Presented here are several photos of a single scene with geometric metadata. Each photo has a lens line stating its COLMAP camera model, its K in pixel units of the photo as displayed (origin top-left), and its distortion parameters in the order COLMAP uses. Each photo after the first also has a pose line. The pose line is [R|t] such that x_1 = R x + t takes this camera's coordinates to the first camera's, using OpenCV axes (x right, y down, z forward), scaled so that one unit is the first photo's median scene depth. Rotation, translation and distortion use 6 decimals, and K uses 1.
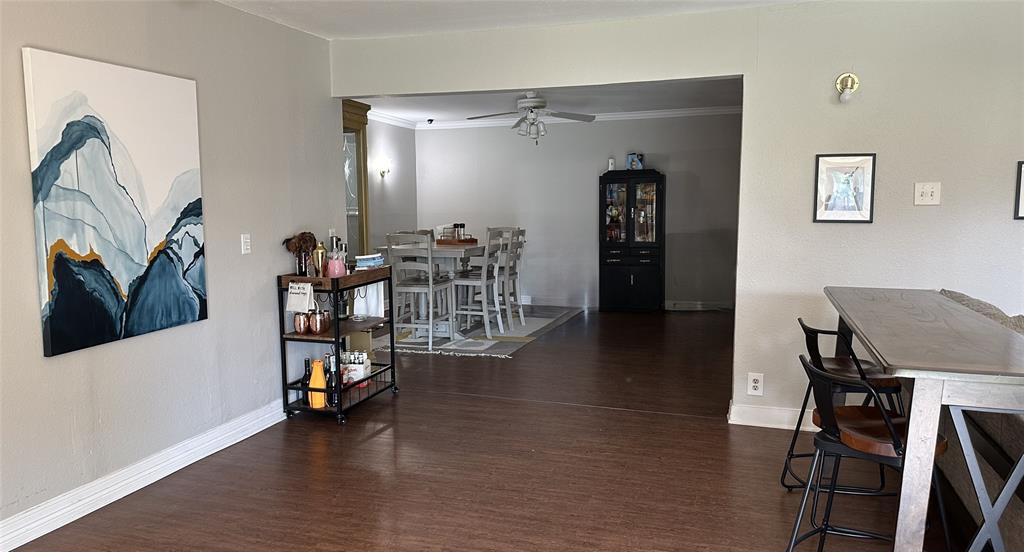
lens RADIAL K [[700.5, 0, 505.2], [0, 700.5, 277.6], [0, 0, 1]] dist [-0.043701, -0.006934]
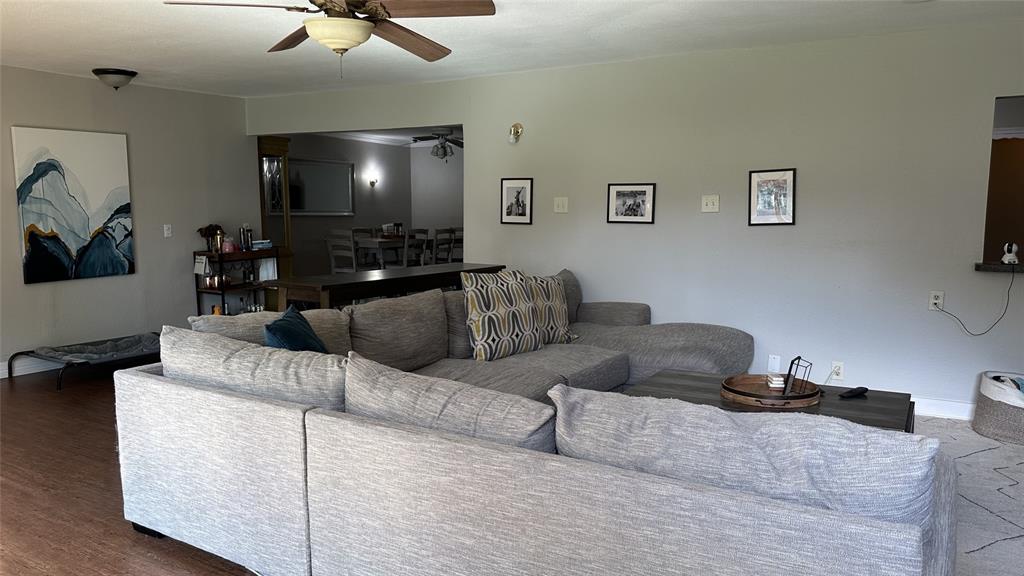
lens RADIAL K [[717.9, 0, 512.7], [0, 717.9, 297.5], [0, 0, 1]] dist [0.035820, -0.070114]
pose [[0.978552, 0.037387, -0.202579, 0.914782], [-0.033208, 0.999160, 0.023991, 0.048300], [0.203306, -0.016749, 0.978972, -0.596349]]
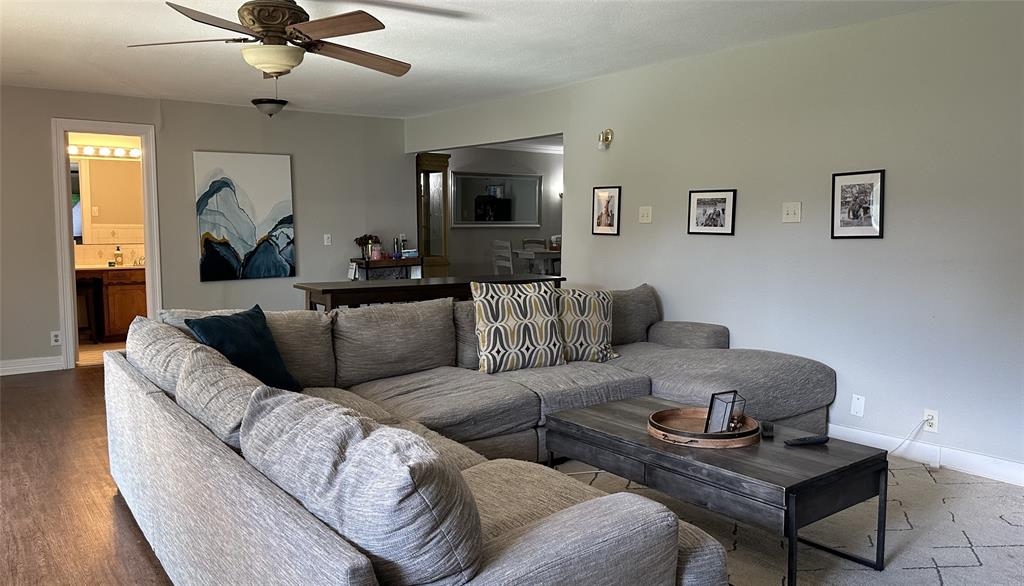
lens RADIAL K [[743.6, 0, 516.4], [0, 743.6, 299.6], [0, 0, 1]] dist [0.032325, -0.007087]
pose [[0.823913, 0.071106, -0.562238, 1.374556], [-0.067714, 0.997342, 0.026904, 0.027815], [0.562657, 0.015905, 0.826537, -0.414833]]
